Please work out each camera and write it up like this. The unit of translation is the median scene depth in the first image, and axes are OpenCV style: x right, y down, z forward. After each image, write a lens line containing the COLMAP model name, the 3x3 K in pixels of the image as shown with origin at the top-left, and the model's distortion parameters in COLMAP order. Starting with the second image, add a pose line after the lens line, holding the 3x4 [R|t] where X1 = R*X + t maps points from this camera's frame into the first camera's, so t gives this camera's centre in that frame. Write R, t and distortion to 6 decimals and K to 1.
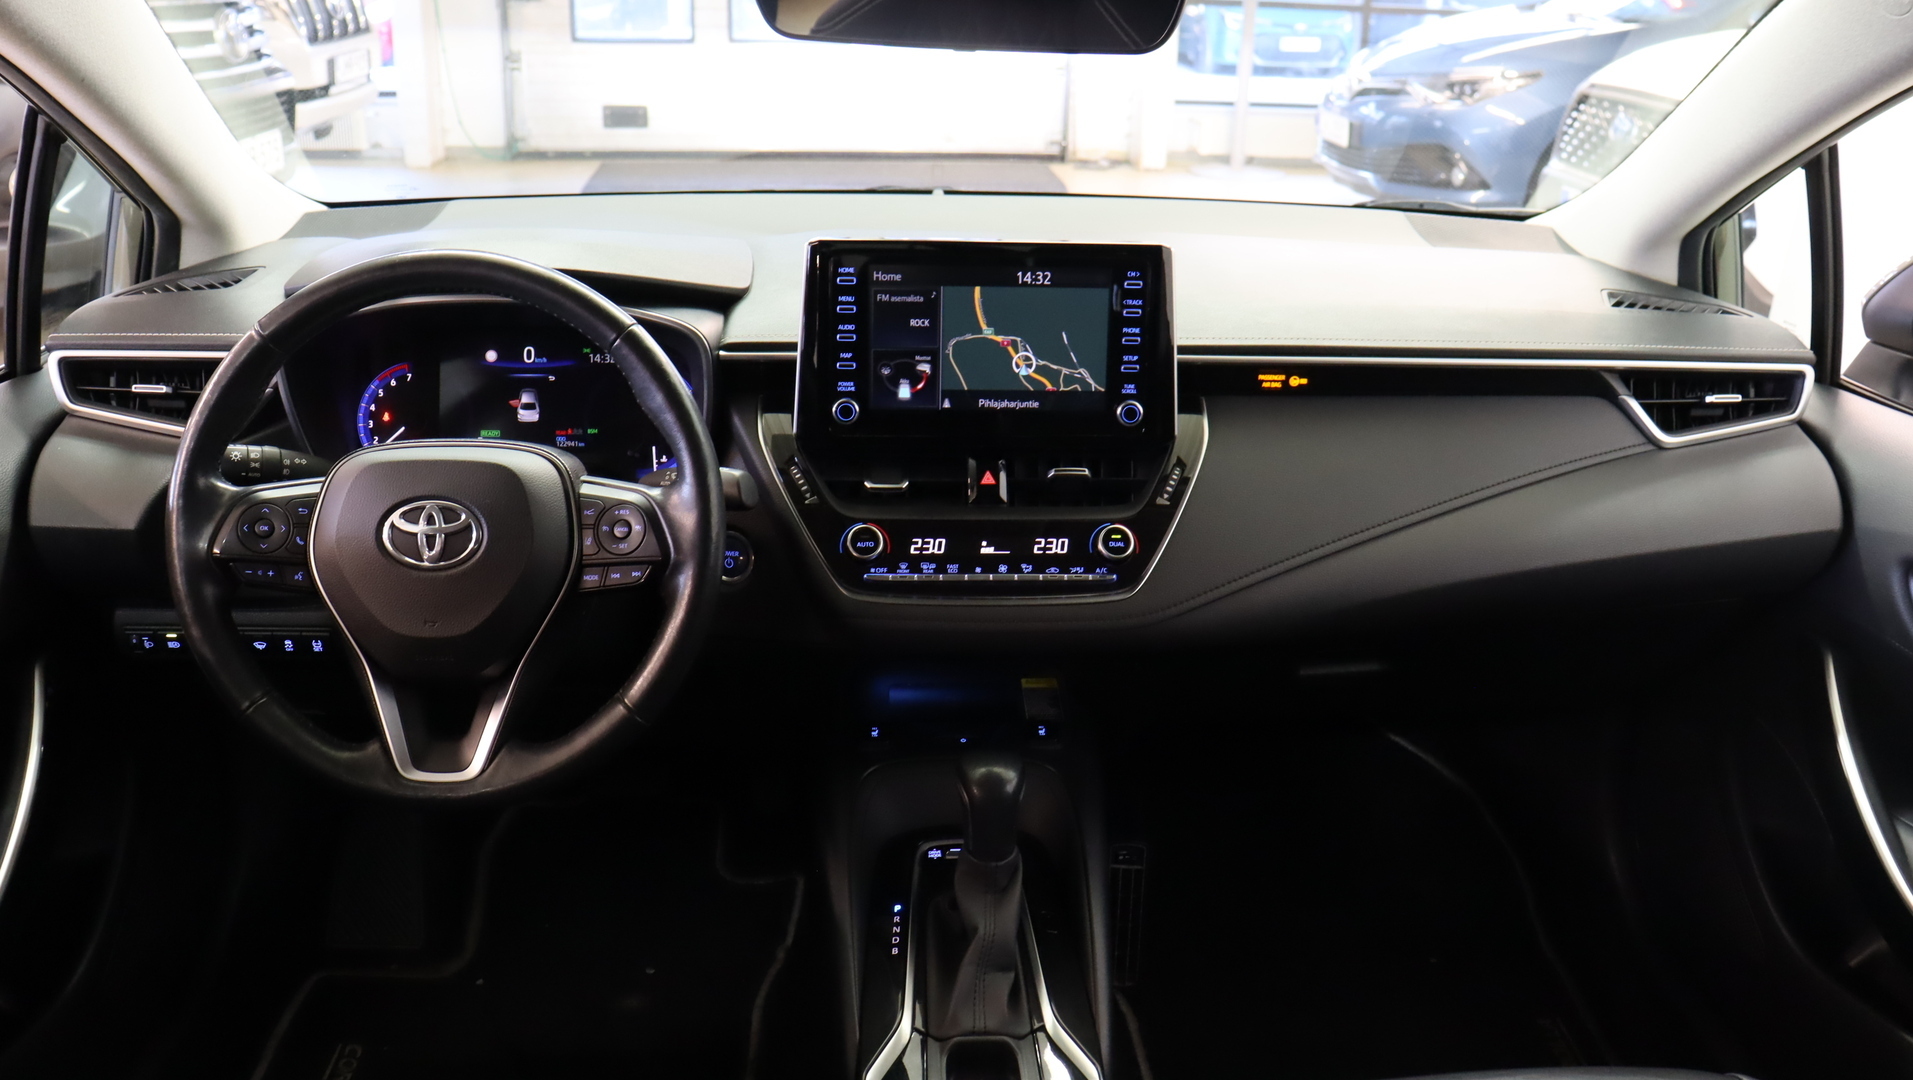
lens RADIAL K [[1554.0, 0, 956.5], [0, 1554.0, 540.0], [0, 0, 1]] dist [-0.159327, 0.143267]
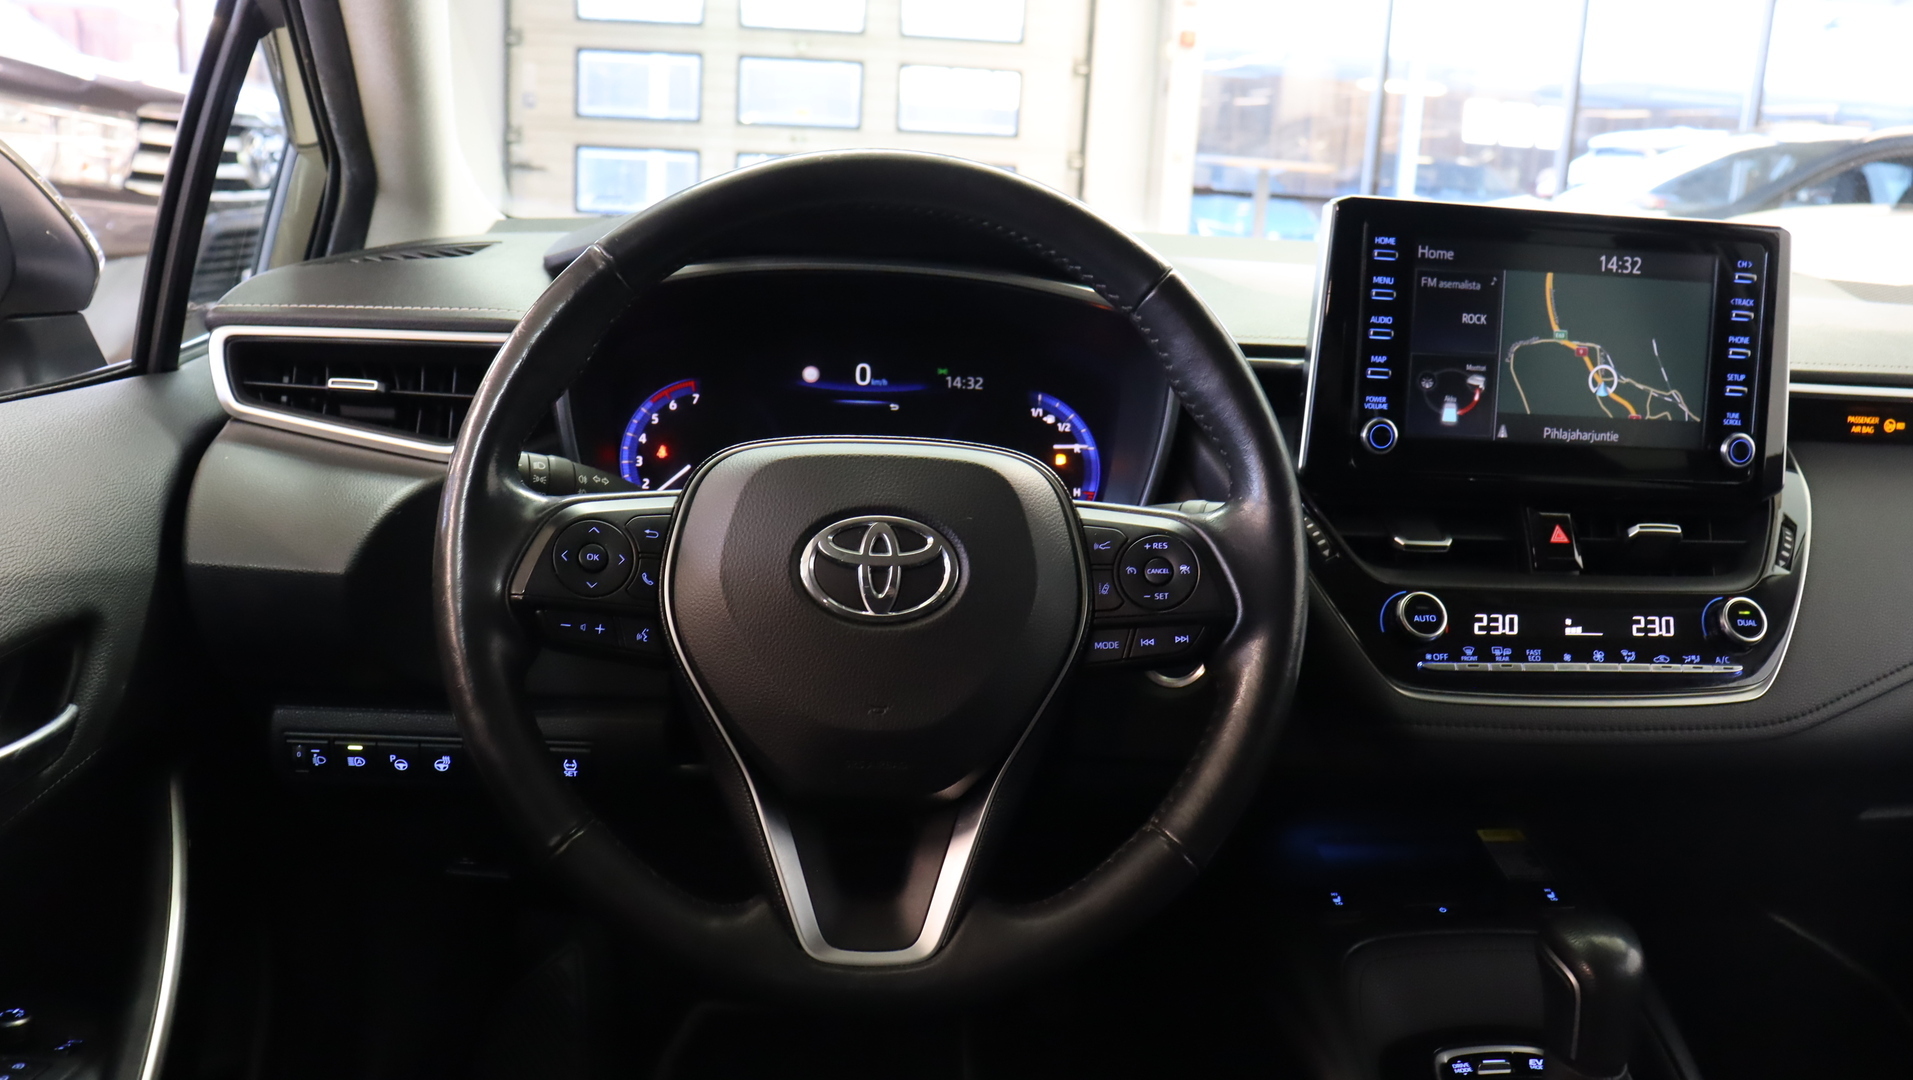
lens RADIAL K [[1554.0, 0, 956.5], [0, 1554.0, 540.0], [0, 0, 1]] dist [-0.159327, 0.143267]
pose [[0.998840, 0.016477, 0.045244, -0.297776], [-0.010240, 0.990824, -0.134774, 0.062471], [-0.047050, 0.134154, 0.989843, 0.312185]]
